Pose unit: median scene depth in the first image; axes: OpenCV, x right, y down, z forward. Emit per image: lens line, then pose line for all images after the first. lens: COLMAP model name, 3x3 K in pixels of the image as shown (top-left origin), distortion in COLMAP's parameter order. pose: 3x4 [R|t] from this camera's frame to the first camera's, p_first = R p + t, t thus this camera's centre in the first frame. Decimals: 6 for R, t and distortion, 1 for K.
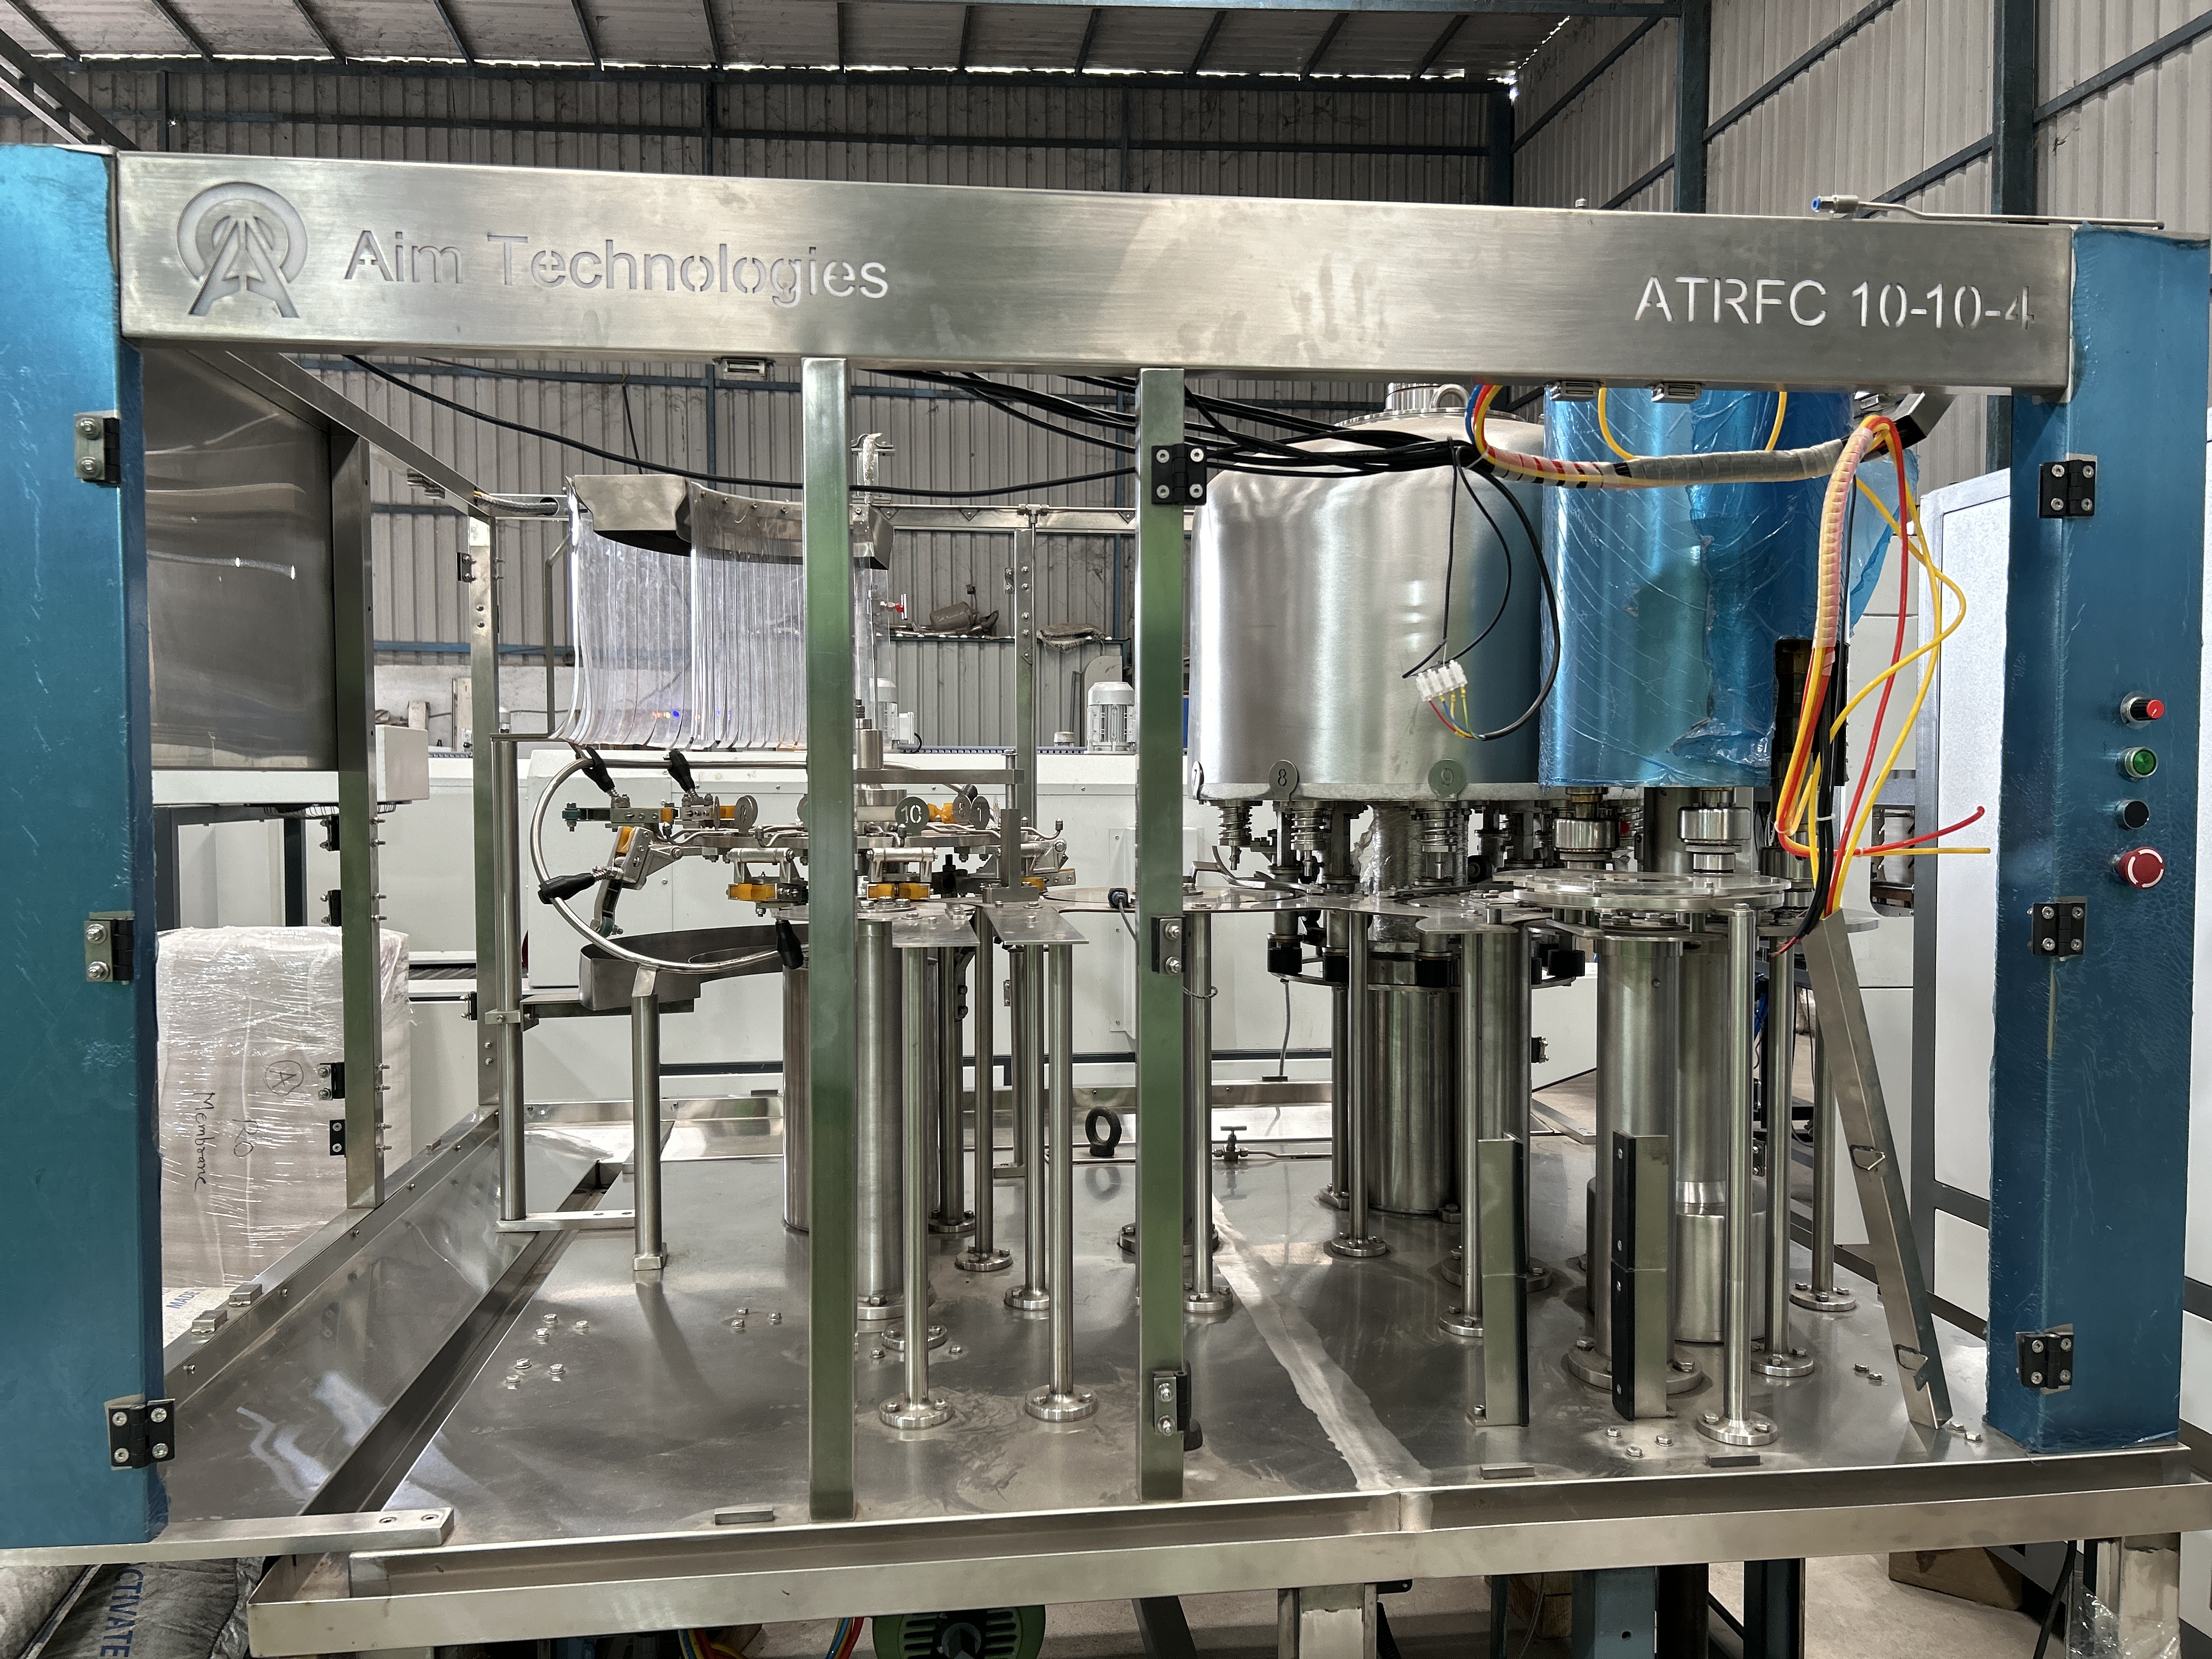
lens RADIAL K [[1680.8, 0, 1106.0], [0, 1680.8, 829.5], [0, 0, 1]] dist [0.040303, -0.038270]
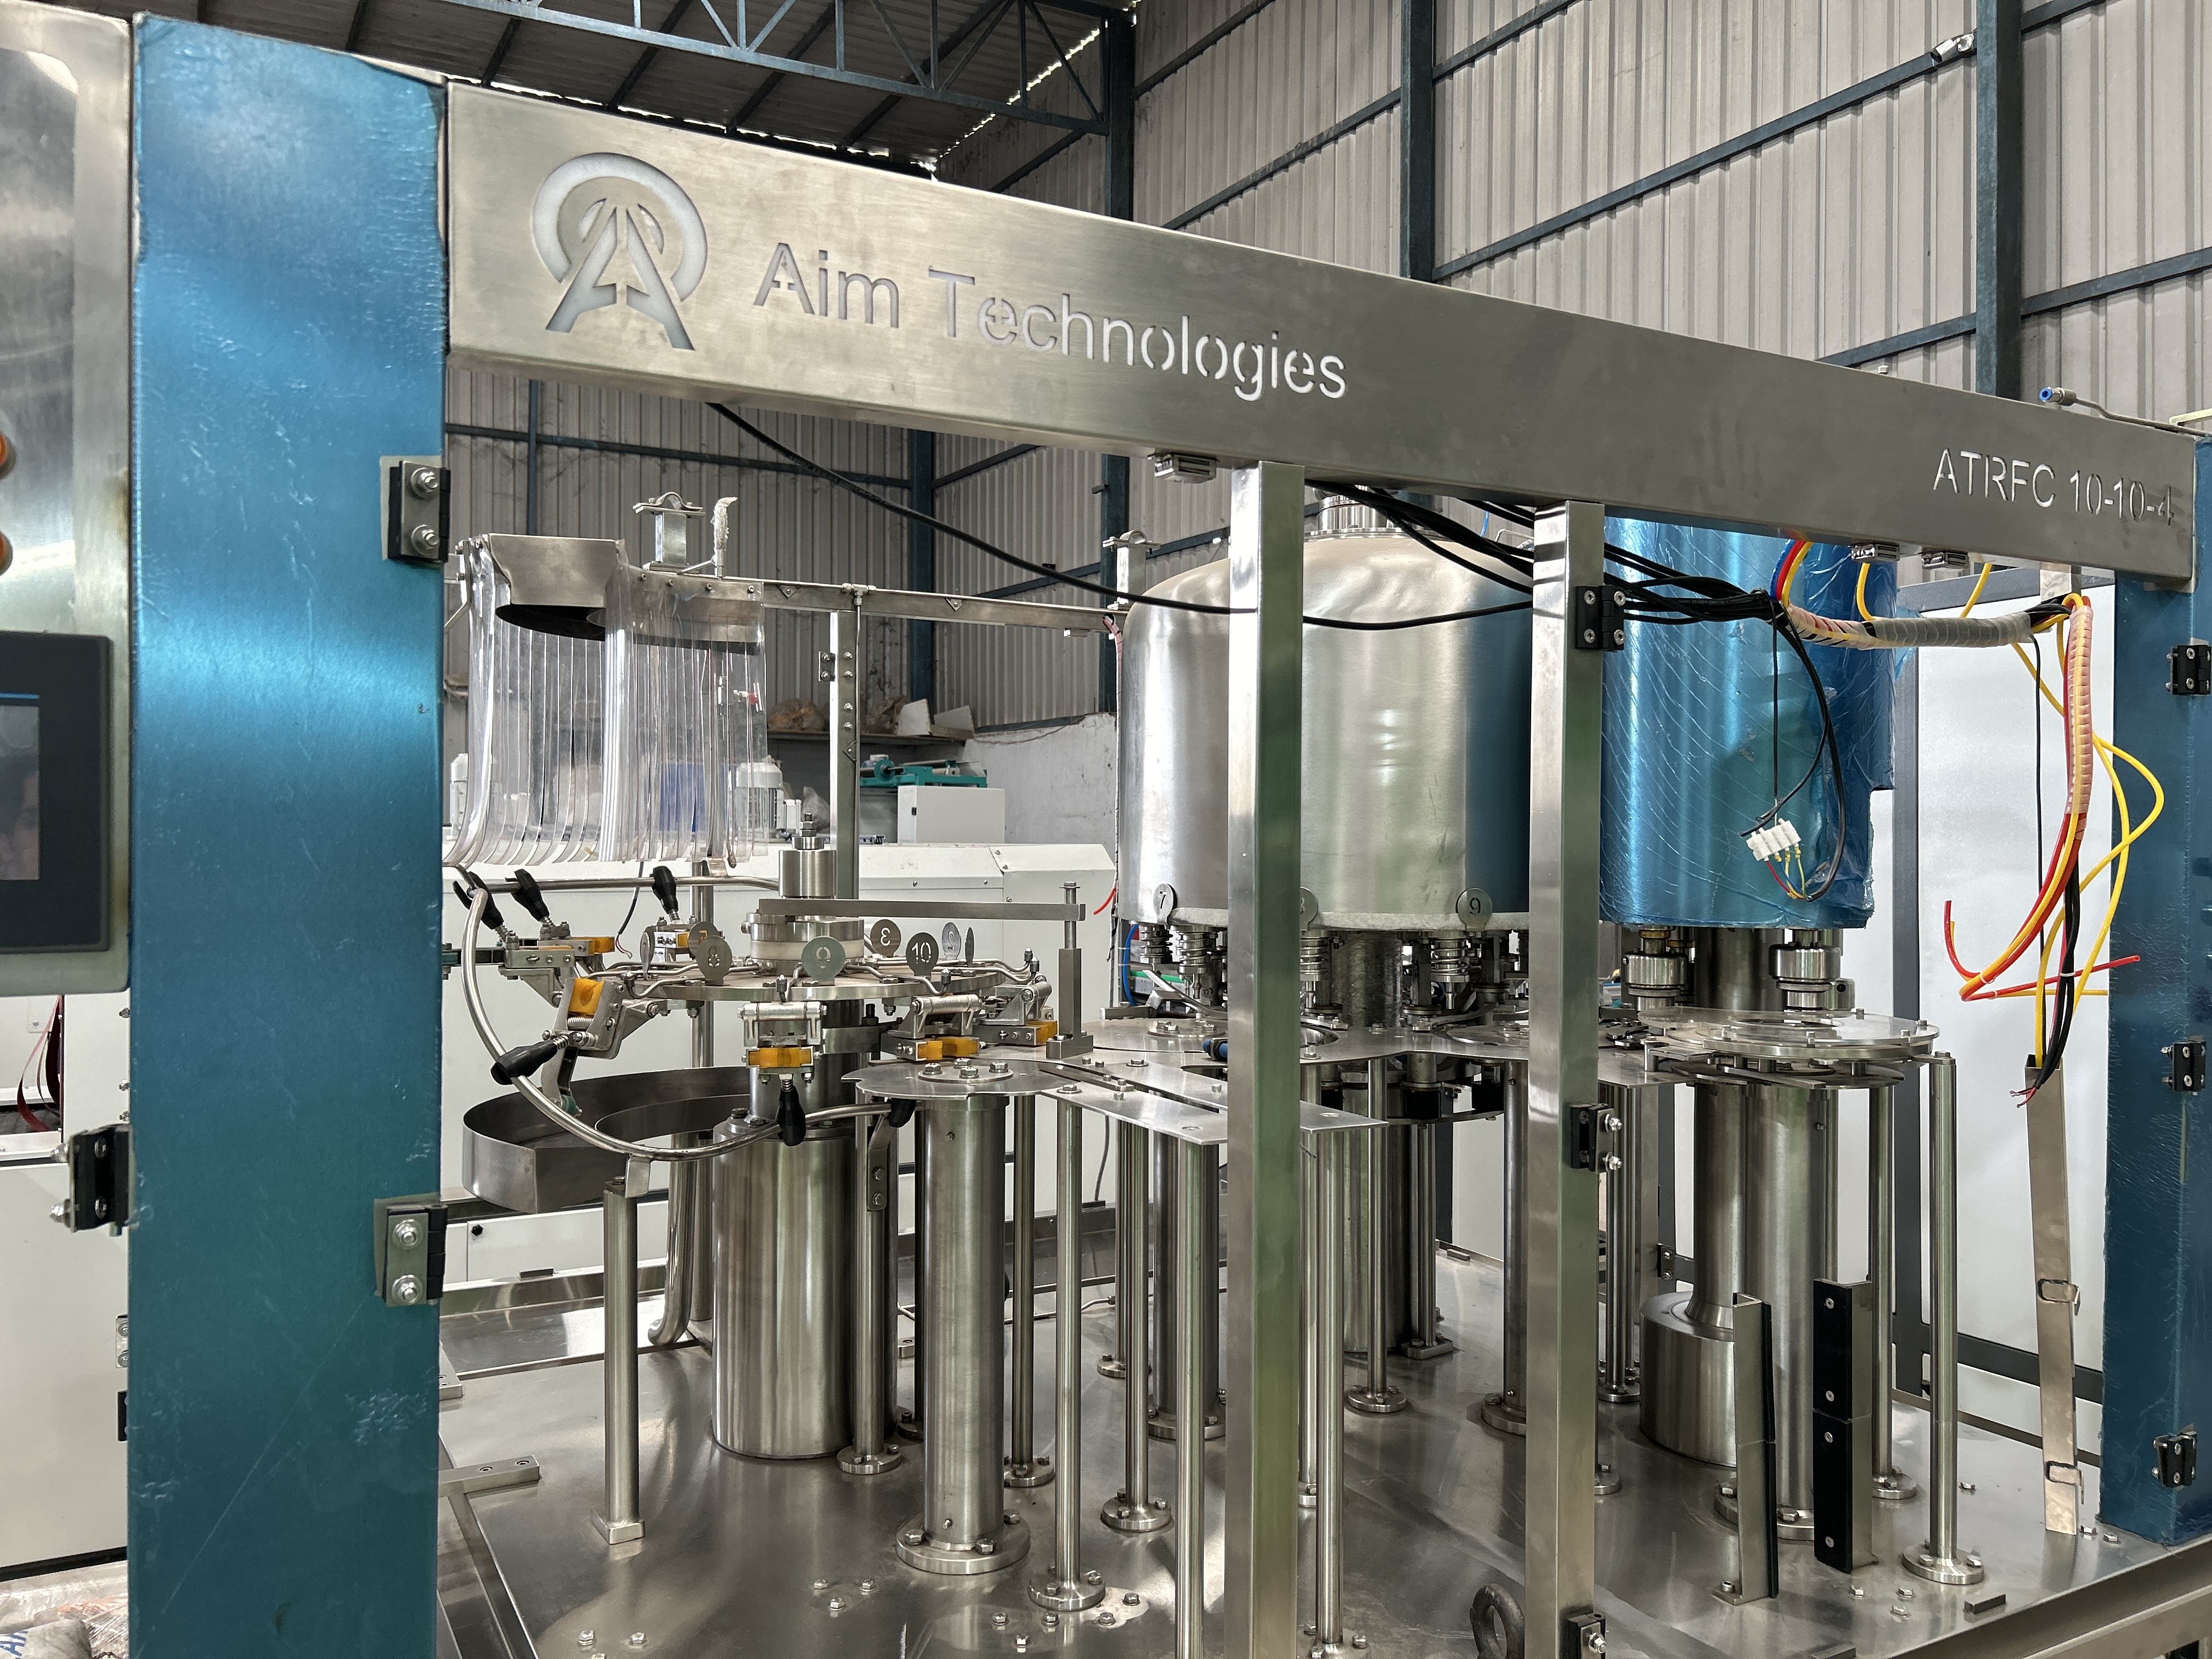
lens RADIAL K [[1683.8, 0, 1106.0], [0, 1683.8, 829.5], [0, 0, 1]] dist [0.055726, -0.070736]
pose [[0.926207, 0.006589, 0.376957, -0.369120], [0.006550, 0.999415, -0.033561, -0.045300], [-0.376958, 0.033554, 0.925623, 0.170781]]
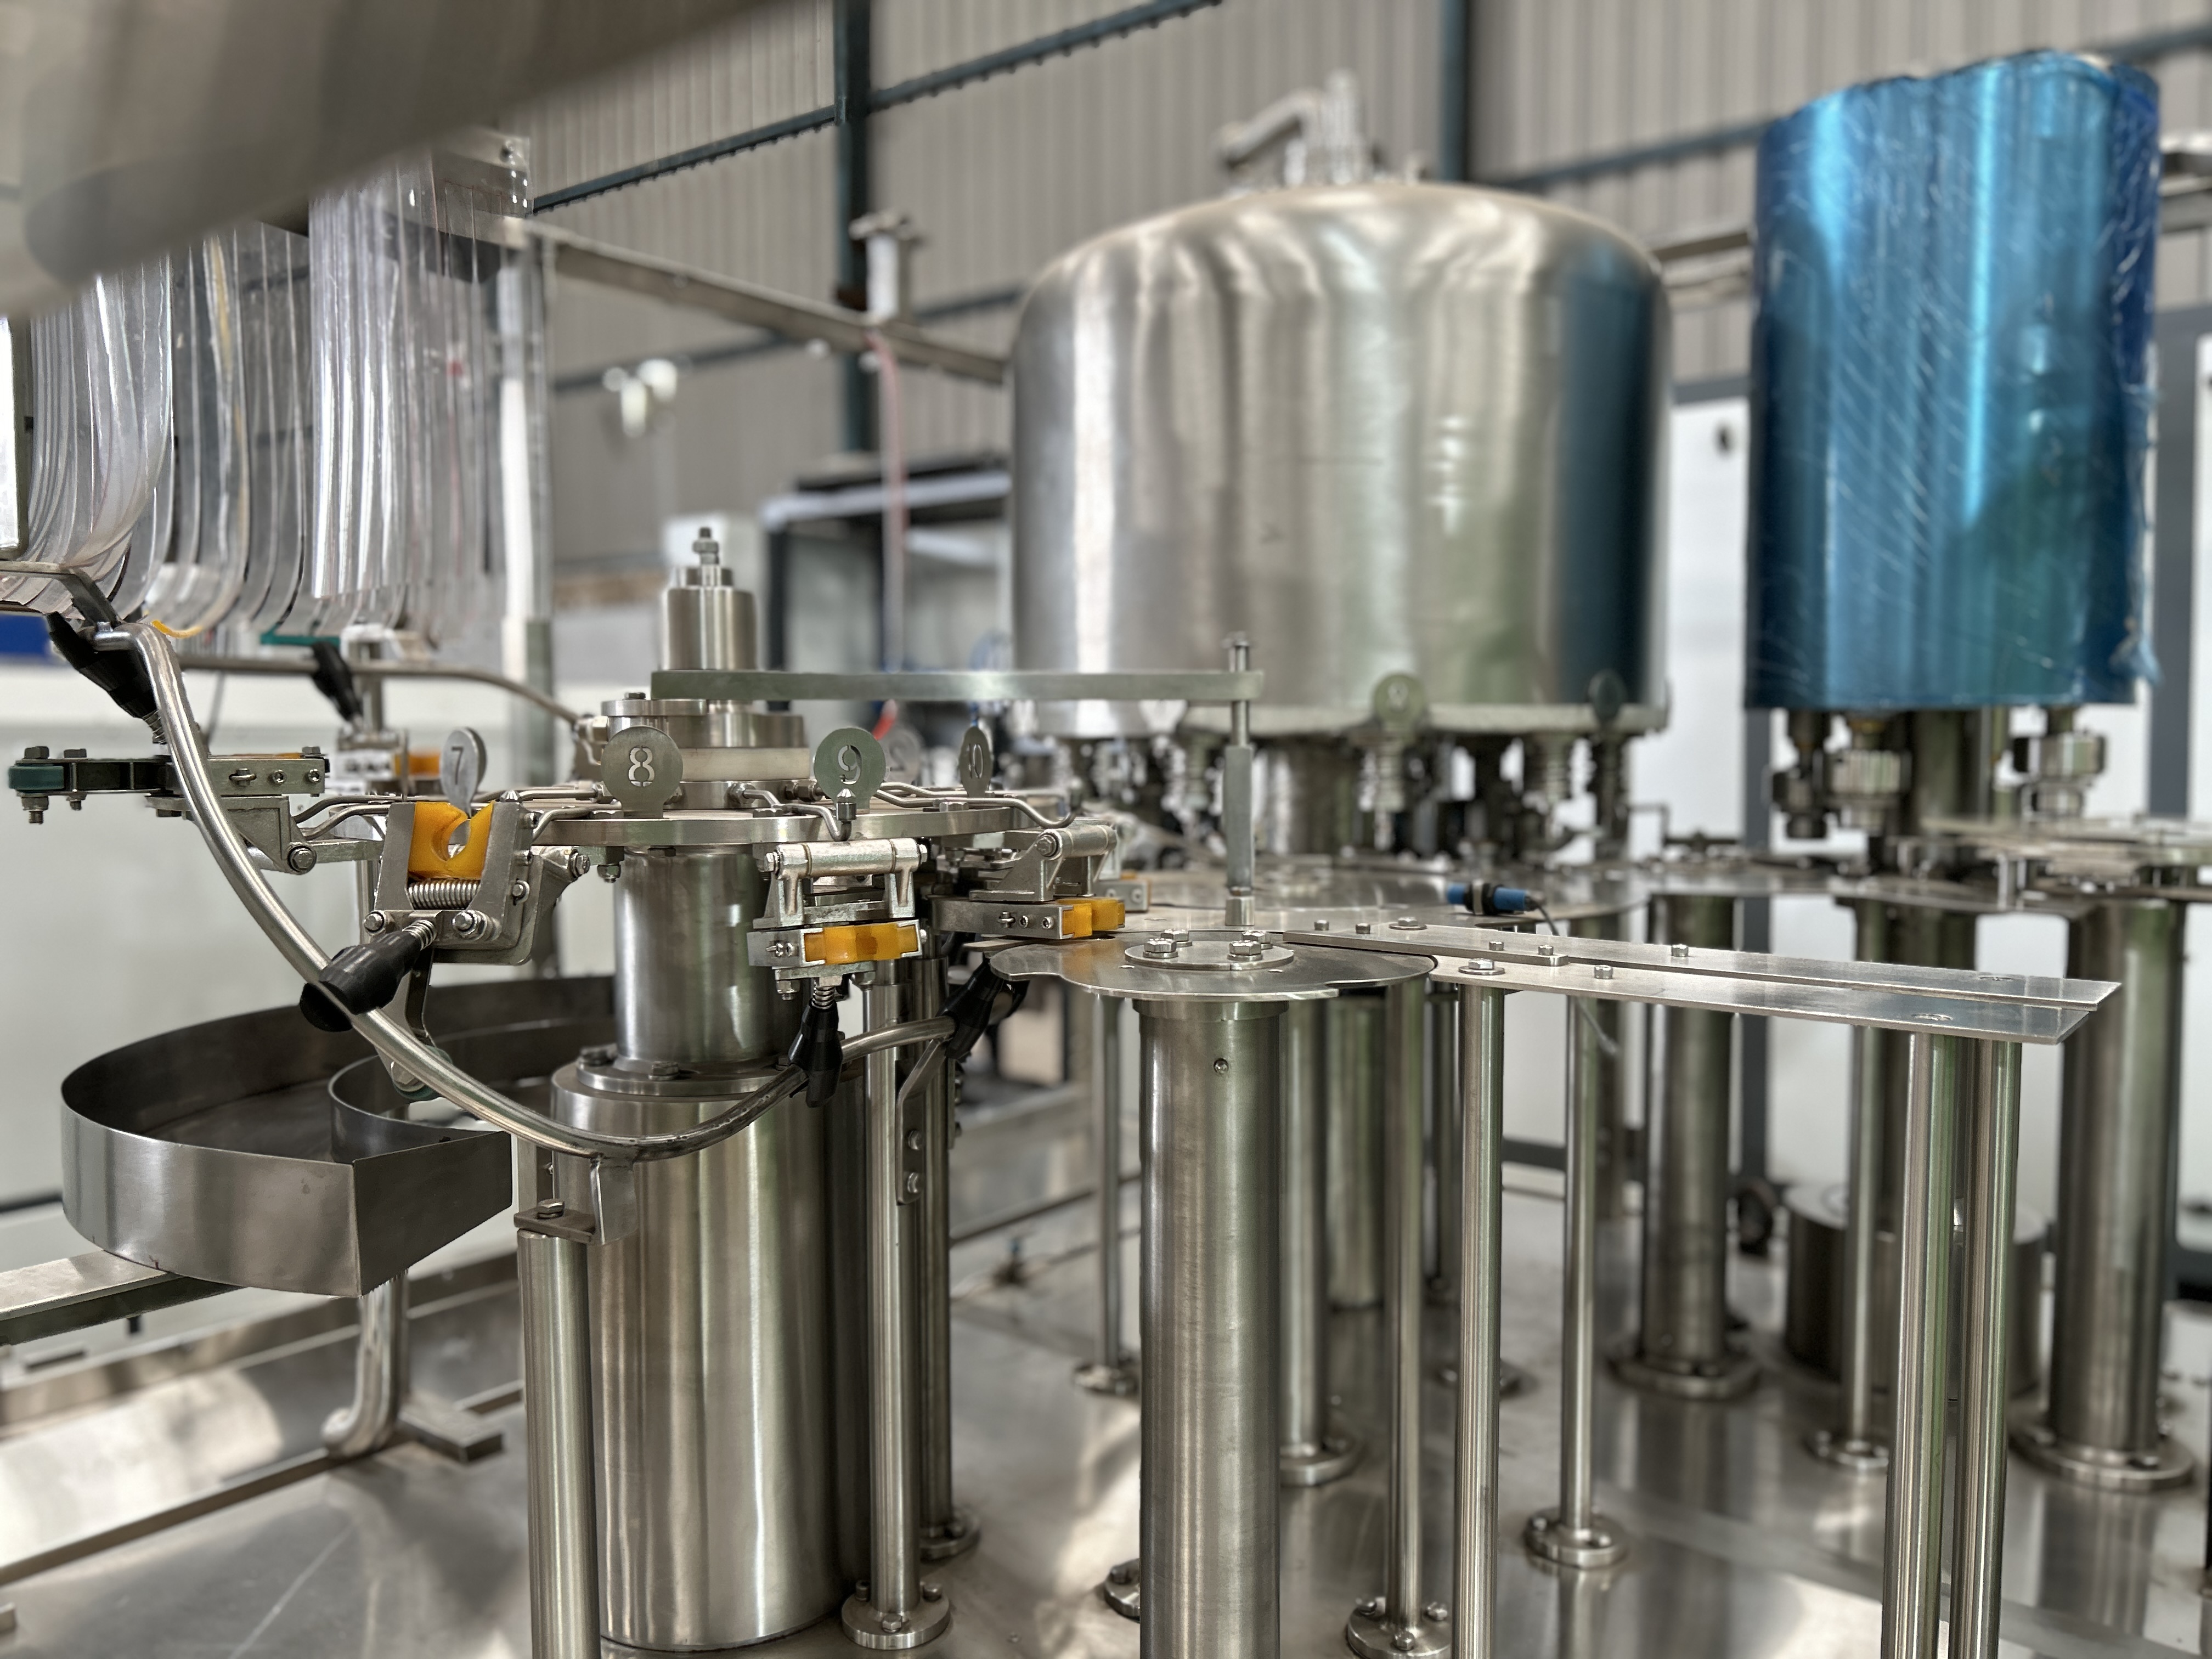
lens RADIAL K [[1680.8, 0, 1106.0], [0, 1680.8, 829.5], [0, 0, 1]] dist [0.040303, -0.038270]
pose [[0.710913, -0.042094, 0.702019, -0.460117], [0.023989, 0.999078, 0.035614, -0.006089], [-0.702871, -0.008477, 0.711267, 0.641711]]
